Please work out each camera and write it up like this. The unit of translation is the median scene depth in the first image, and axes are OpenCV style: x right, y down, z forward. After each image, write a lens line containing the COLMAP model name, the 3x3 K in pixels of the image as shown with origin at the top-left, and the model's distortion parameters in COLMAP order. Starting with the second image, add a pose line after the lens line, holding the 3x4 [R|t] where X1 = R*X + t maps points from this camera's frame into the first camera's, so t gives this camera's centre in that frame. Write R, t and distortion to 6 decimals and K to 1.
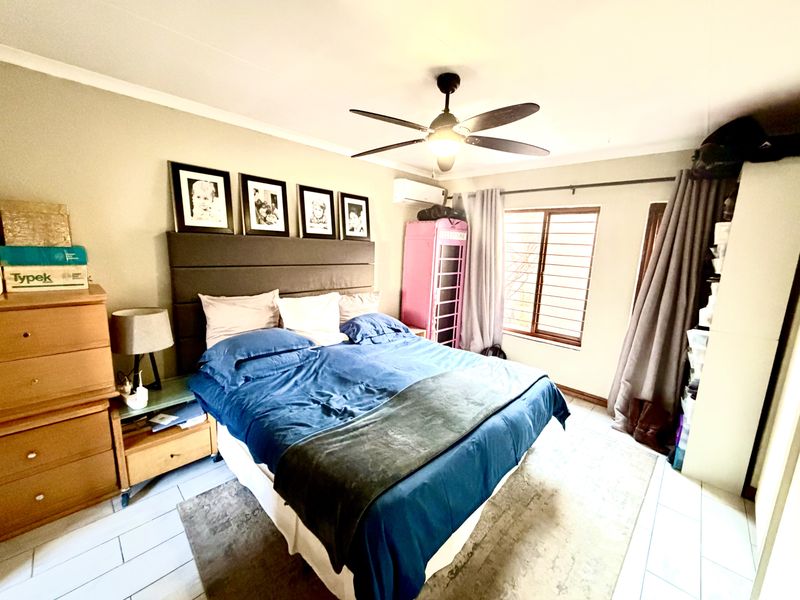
lens RADIAL K [[317.2, 0, 402.4], [0, 317.2, 300.7], [0, 0, 1]] dist [-0.000312, 0.001847]
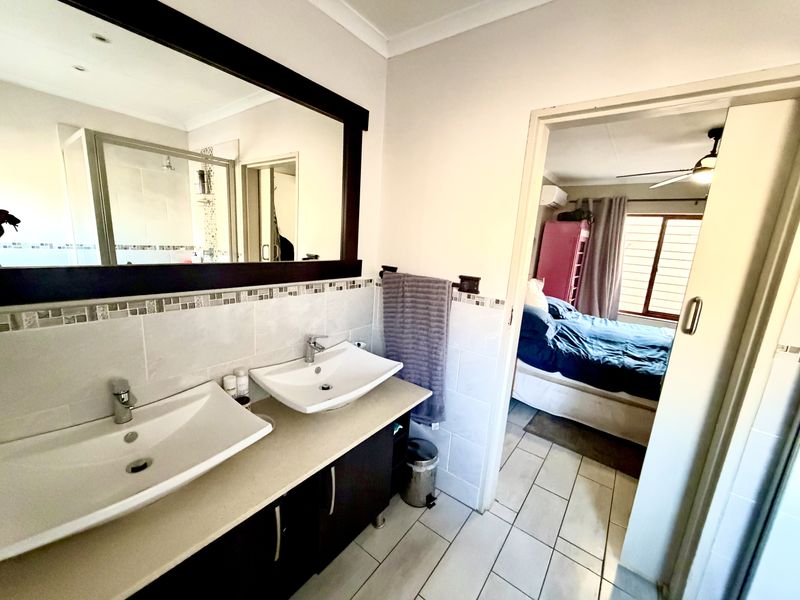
lens RADIAL K [[317.2, 0, 398.0], [0, 317.2, 300.4], [0, 0, 1]] dist [-0.000312, 0.001847]
pose [[0.995880, 0.002306, 0.090651, -0.688411], [-0.005155, 0.999500, 0.031201, 0.016900], [-0.090534, -0.031540, 0.995394, -0.167796]]
